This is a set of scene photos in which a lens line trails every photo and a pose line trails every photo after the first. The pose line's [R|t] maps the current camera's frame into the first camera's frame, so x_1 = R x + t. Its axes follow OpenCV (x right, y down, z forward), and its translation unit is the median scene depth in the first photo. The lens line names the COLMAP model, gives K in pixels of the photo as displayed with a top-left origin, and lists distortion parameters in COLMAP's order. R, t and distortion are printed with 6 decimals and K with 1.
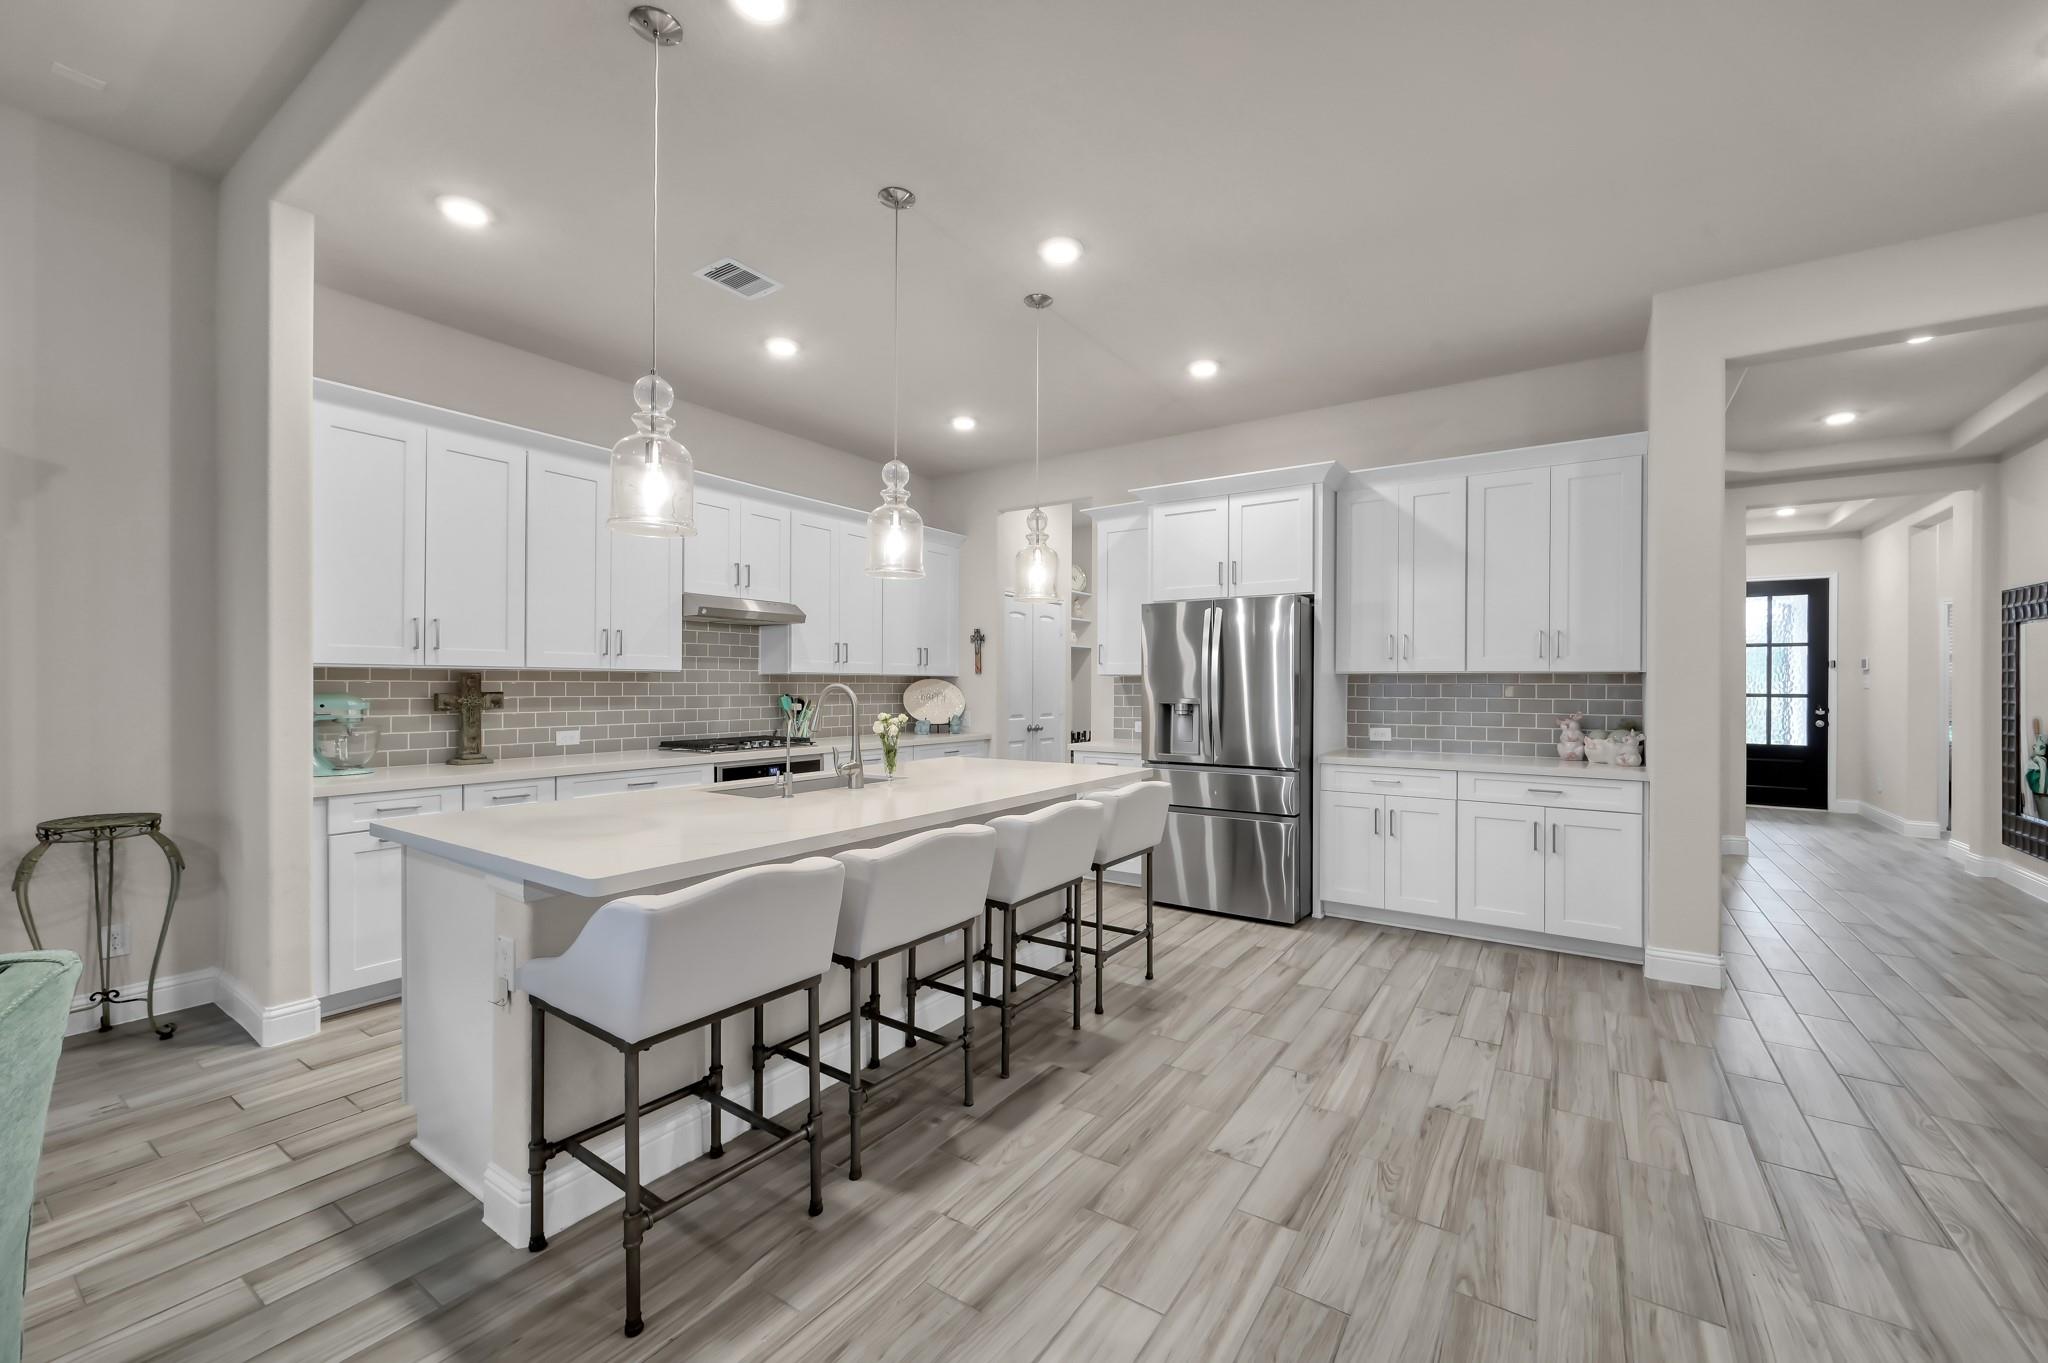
lens RADIAL K [[822.1, 0, 1025.5], [0, 822.1, 683.6], [0, 0, 1]] dist [0.003092, -0.000090]
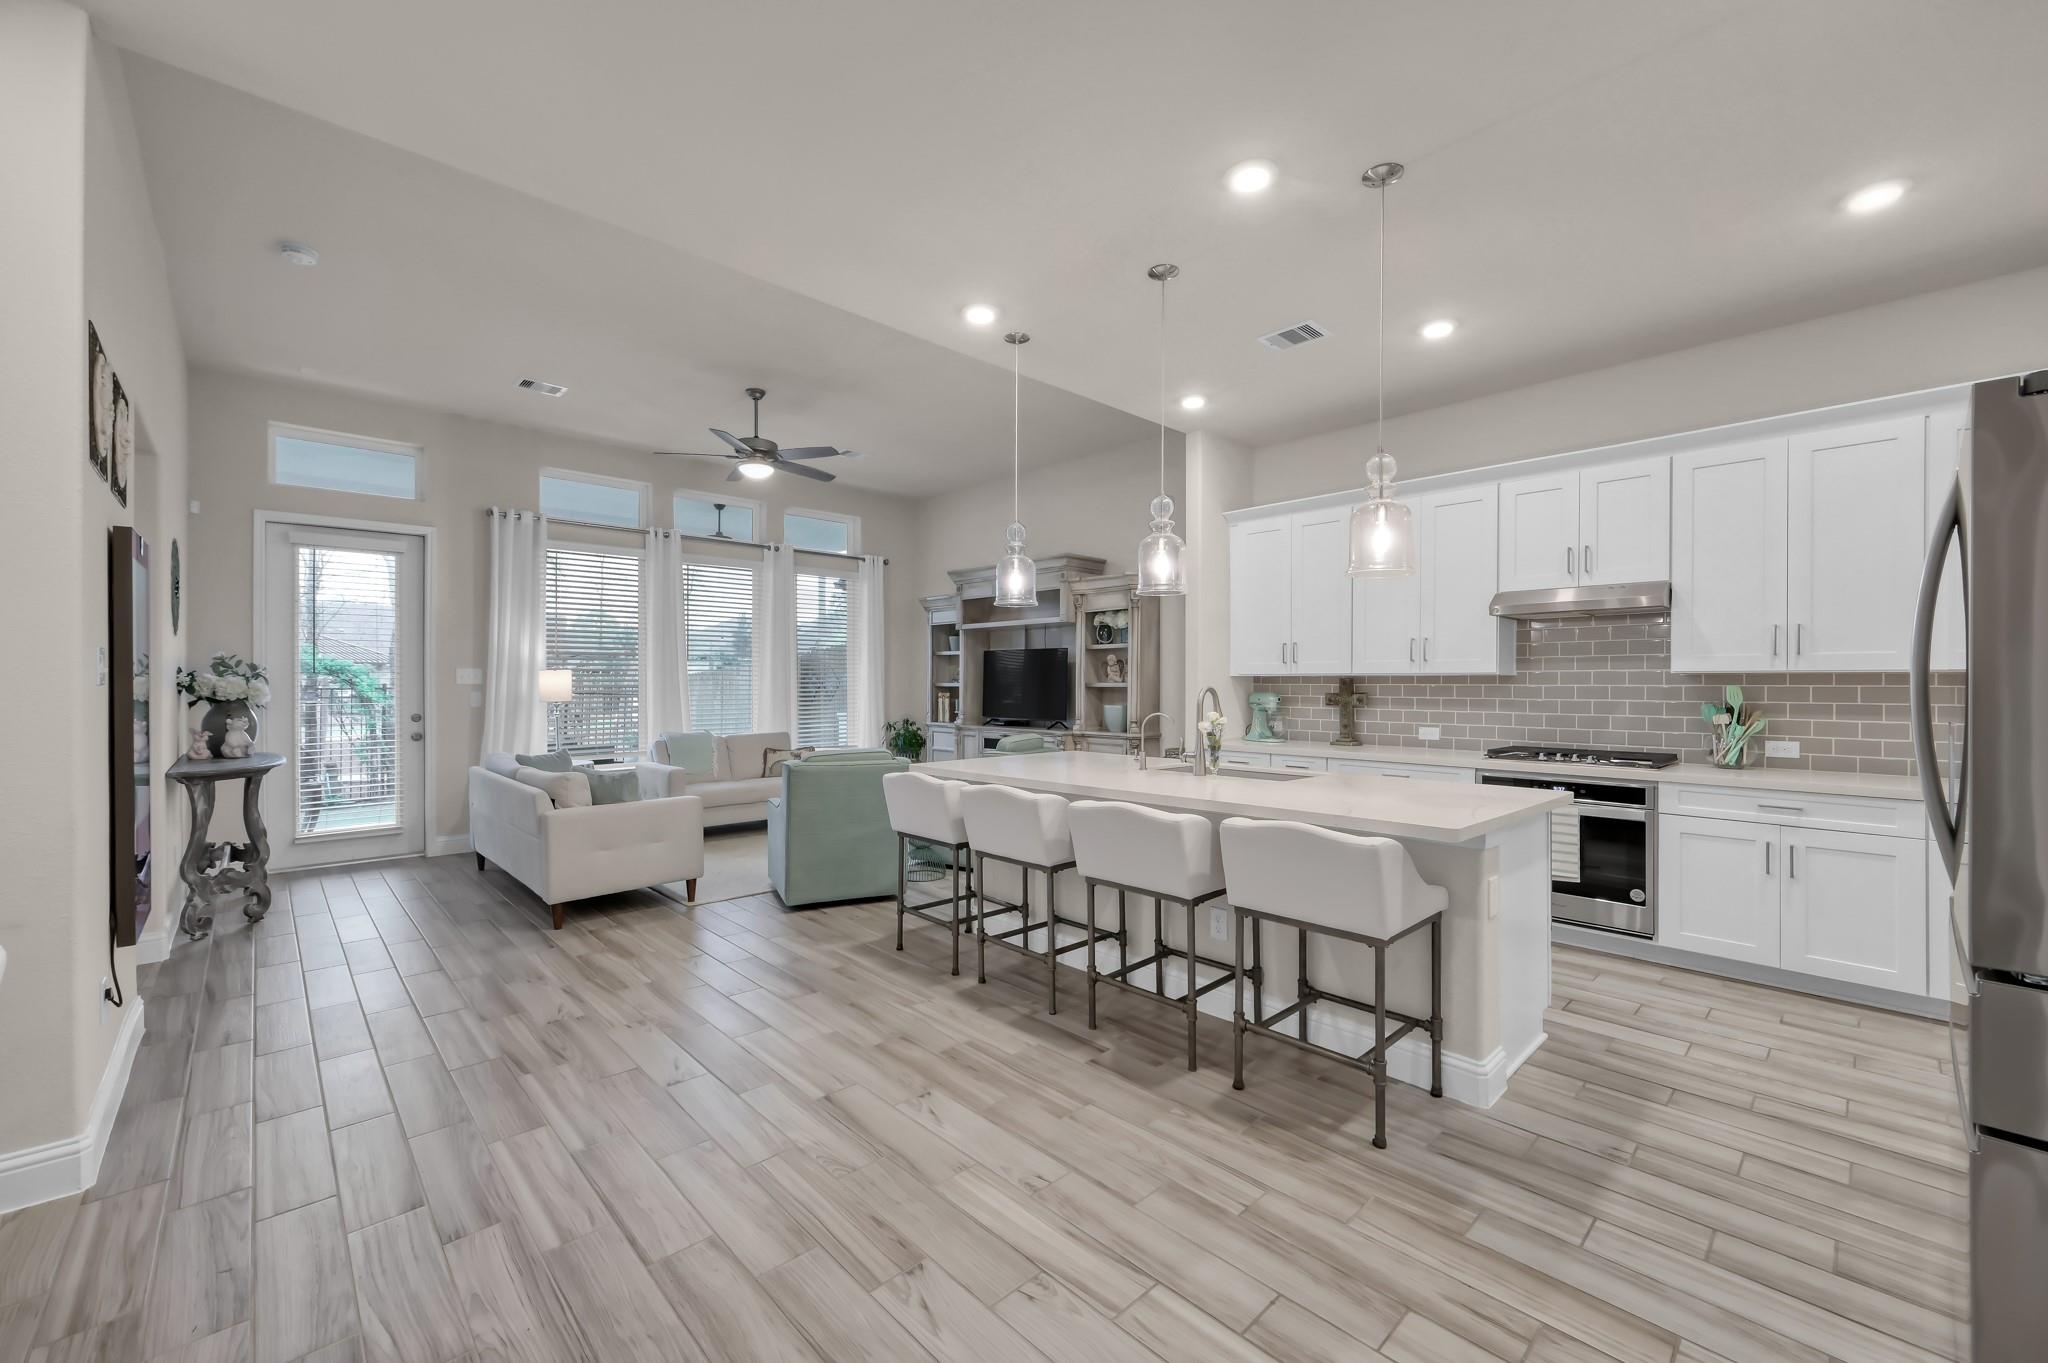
lens RADIAL K [[822.1, 0, 1044.8], [0, 822.1, 683.2], [0, 0, 1]] dist [0.003092, -0.000090]
pose [[-0.212876, -0.004968, -0.977067, 0.712523], [0.000927, 0.999986, -0.005286, 0.001325], [0.977079, -0.002031, -0.212868, 0.755333]]
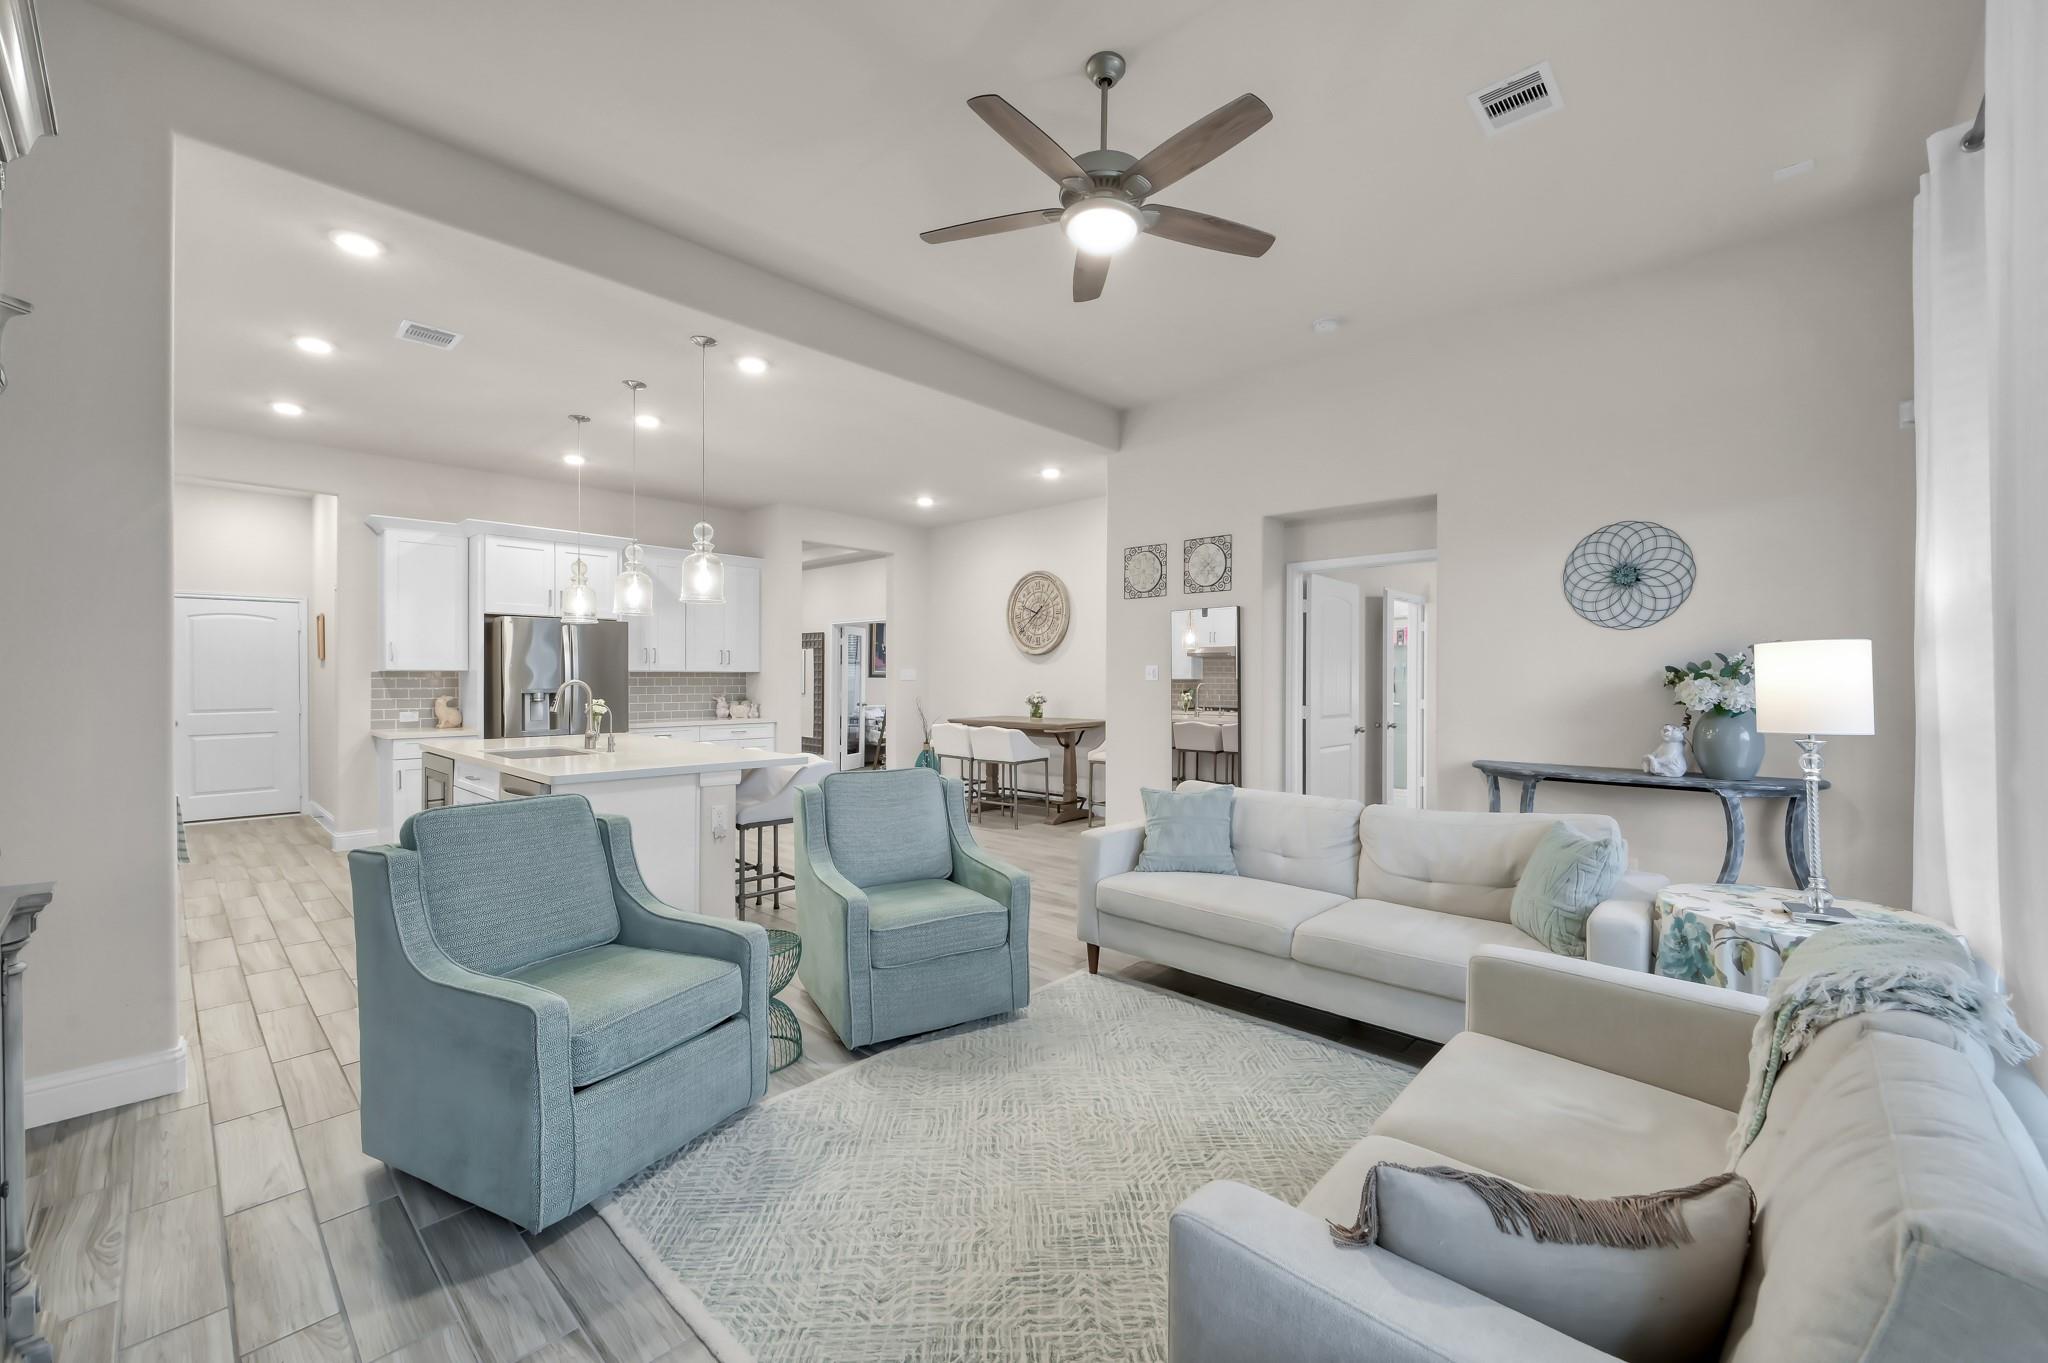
lens RADIAL K [[822.1, 0, 1020.6], [0, 822.1, 673.4], [0, 0, 1]] dist [0.003092, -0.000090]
pose [[0.172184, 0.005445, 0.985050, -1.127428], [0.000764, 0.999984, -0.005661, 0.001453], [-0.985065, 0.001727, 0.172177, -0.018051]]
